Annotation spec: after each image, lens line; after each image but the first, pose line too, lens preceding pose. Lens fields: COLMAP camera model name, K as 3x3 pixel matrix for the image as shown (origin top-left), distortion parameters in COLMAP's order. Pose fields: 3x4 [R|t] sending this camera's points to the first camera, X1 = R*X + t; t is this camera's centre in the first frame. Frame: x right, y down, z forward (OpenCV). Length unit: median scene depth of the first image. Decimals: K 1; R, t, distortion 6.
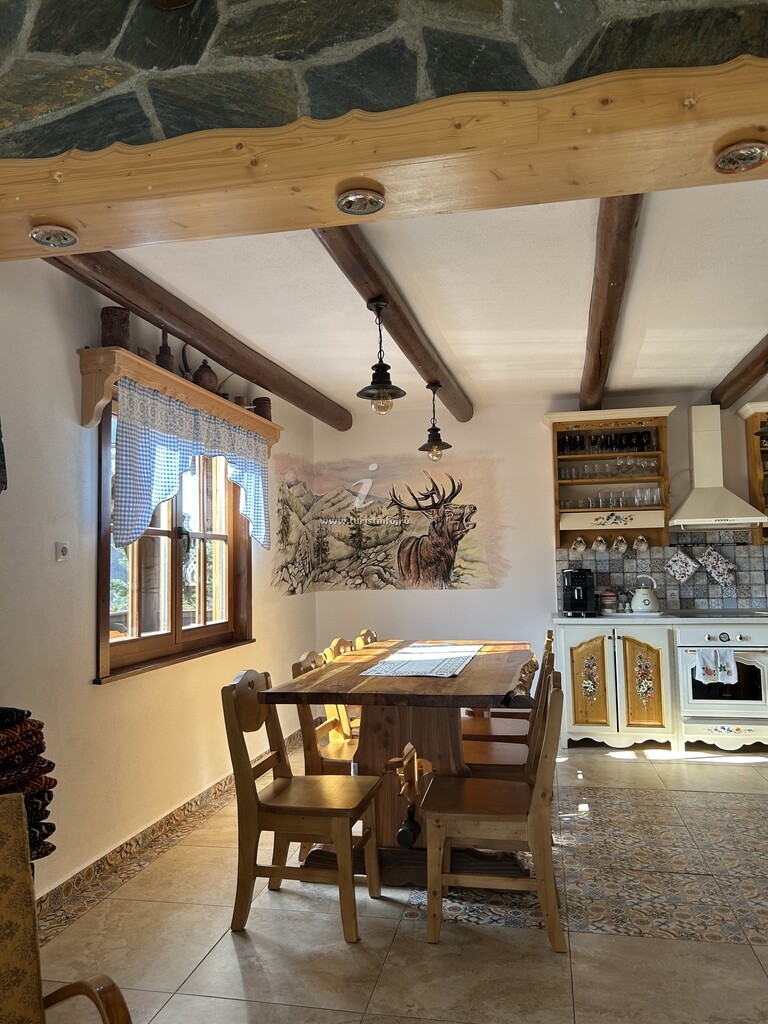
lens RADIAL K [[769.2, 0, 384.4], [0, 769.2, 508.7], [0, 0, 1]] dist [0.036034, -0.024444]
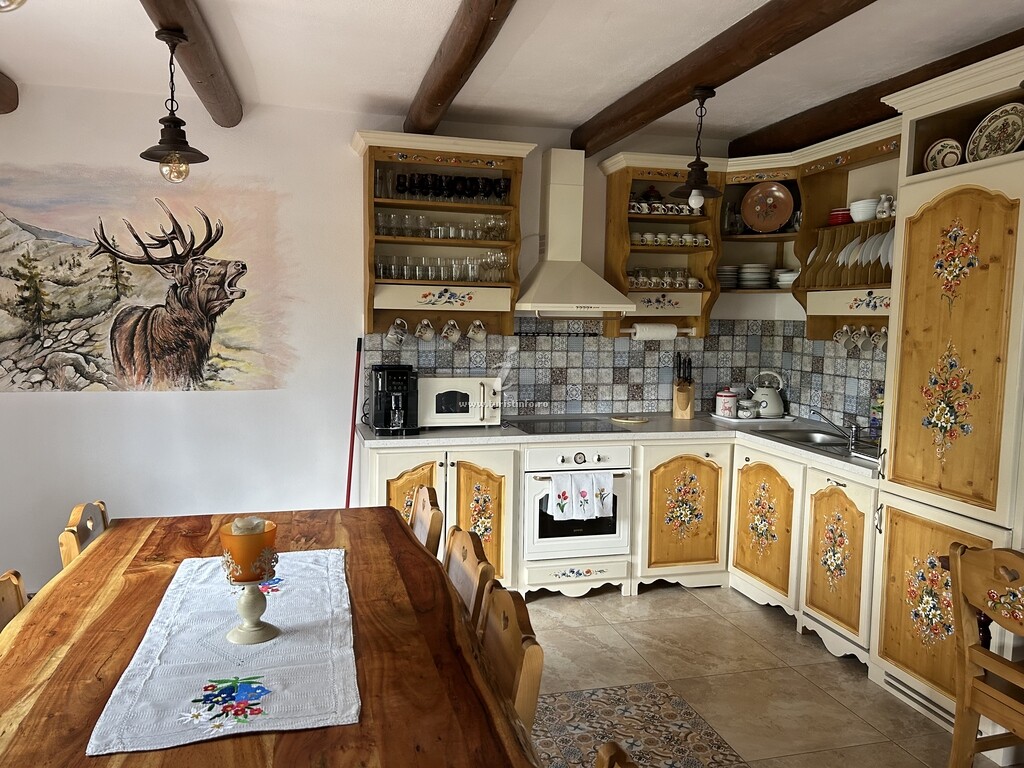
lens RADIAL K [[769.2, 0, 508.5], [0, 769.2, 392.7], [0, 0, 1]] dist [0.036034, -0.024444]
pose [[0.893275, -0.010146, 0.449395, 0.023591], [-0.068417, 0.985028, 0.158234, -0.015584], [-0.444272, -0.172093, 0.879208, 0.320185]]
